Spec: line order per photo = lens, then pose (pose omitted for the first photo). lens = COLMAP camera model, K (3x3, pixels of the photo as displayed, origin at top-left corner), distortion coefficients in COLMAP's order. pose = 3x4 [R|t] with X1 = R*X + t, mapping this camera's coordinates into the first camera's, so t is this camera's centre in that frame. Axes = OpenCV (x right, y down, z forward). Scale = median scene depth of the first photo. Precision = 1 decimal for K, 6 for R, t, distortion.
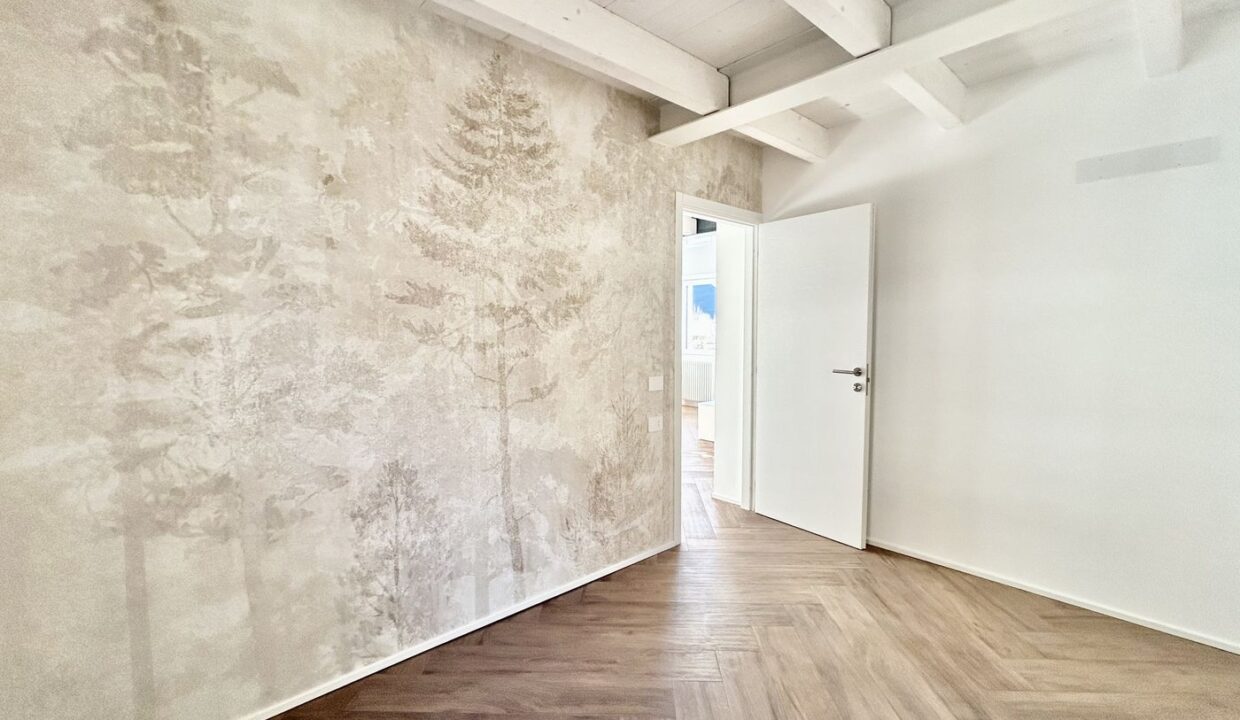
lens RADIAL K [[509.7, 0, 621.1], [0, 509.7, 358.6], [0, 0, 1]] dist [-0.004028, -0.000256]
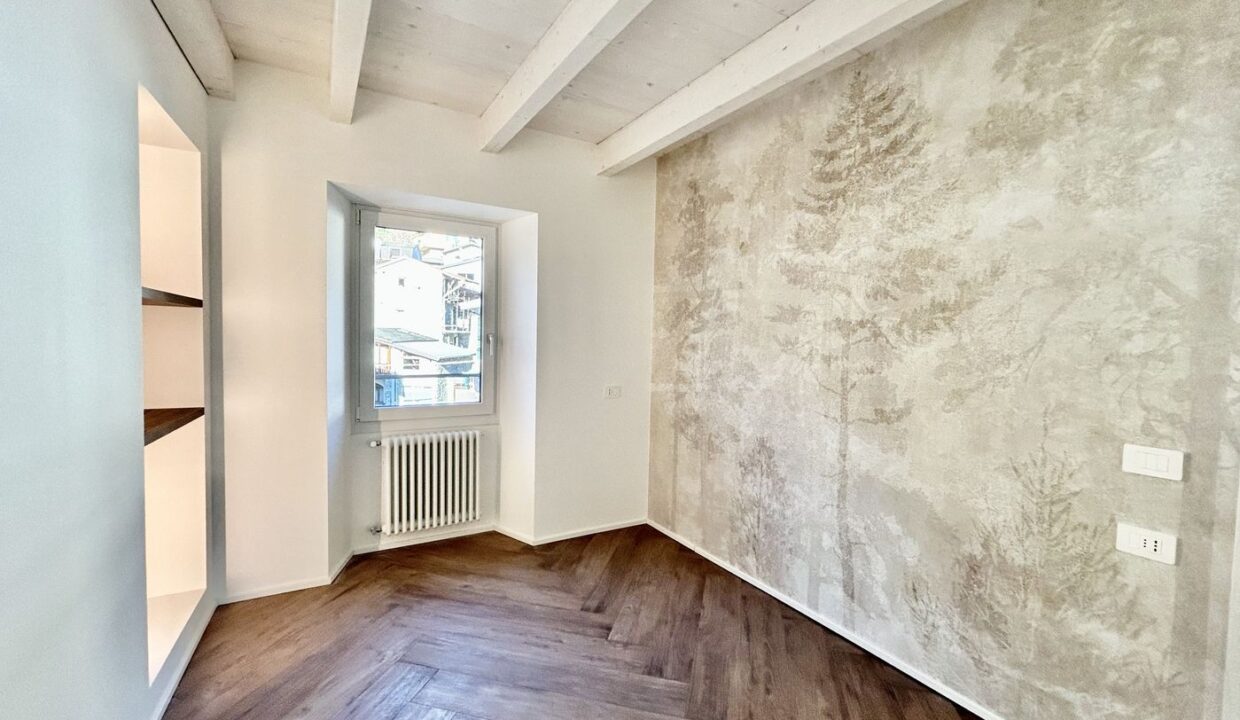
lens RADIAL K [[509.7, 0, 622.6], [0, 509.7, 359.2], [0, 0, 1]] dist [-0.004028, -0.000256]
pose [[-0.189108, 0.038977, -0.981182, 0.897241], [-0.083096, 0.994993, 0.055541, -0.048364], [0.978434, 0.092035, -0.184923, 0.813255]]
